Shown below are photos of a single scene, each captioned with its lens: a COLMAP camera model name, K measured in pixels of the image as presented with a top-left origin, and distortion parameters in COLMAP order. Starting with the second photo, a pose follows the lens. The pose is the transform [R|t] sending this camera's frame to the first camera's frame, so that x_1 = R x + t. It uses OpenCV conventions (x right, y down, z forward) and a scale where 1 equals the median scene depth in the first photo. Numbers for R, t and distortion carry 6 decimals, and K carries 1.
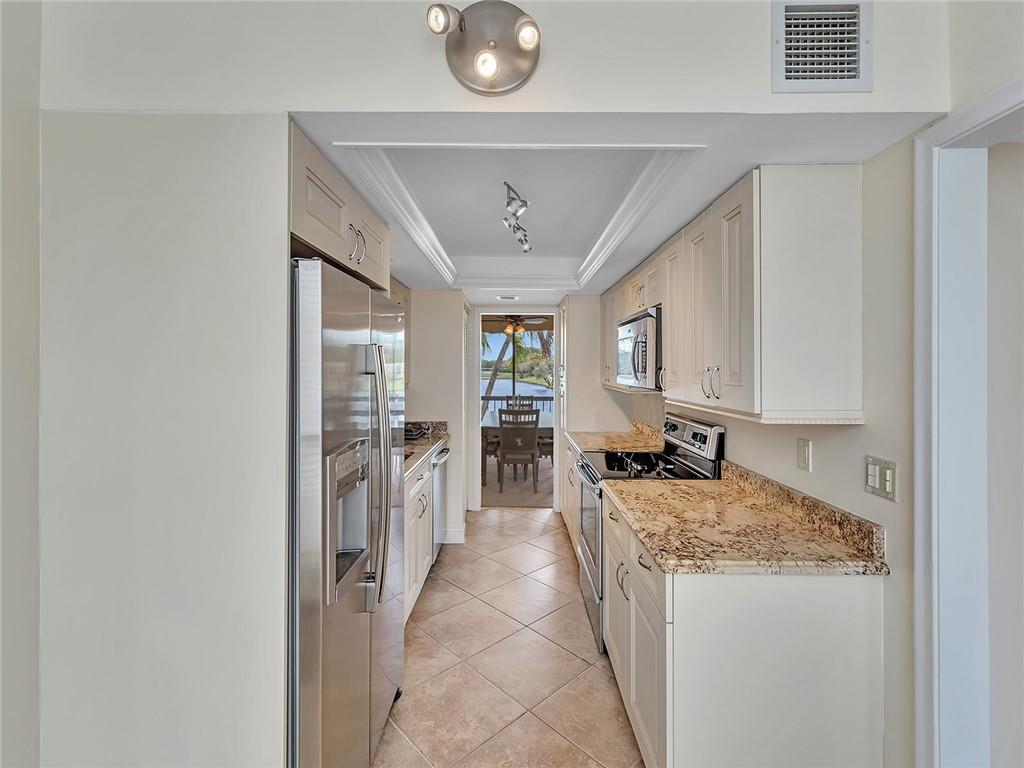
lens RADIAL K [[592.6, 0, 527.5], [0, 592.6, 368.5], [0, 0, 1]] dist [-0.000630, -0.001477]
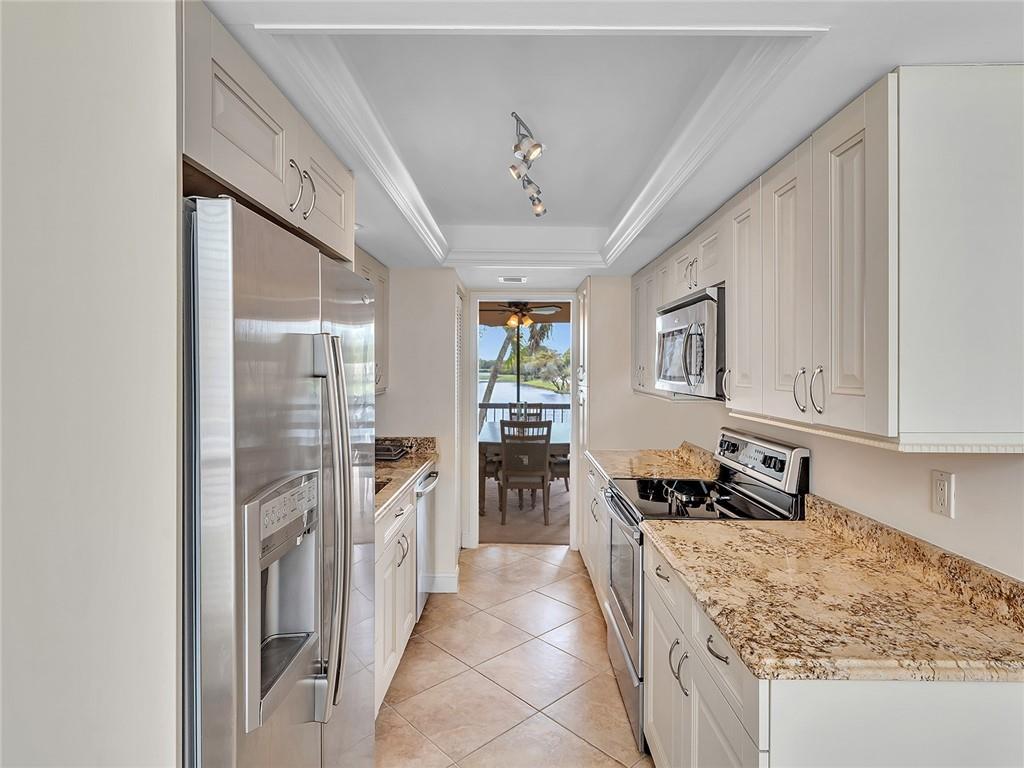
lens RADIAL K [[690.1, 0, 531.6], [0, 690.1, 379.8], [0, 0, 1]] dist [0.000312, -0.000024]
pose [[0.999999, 0.001359, 0.000290, -0.013665], [-0.001363, 0.999890, 0.014751, -0.000065], [-0.000270, -0.014751, 0.999891, 0.135805]]
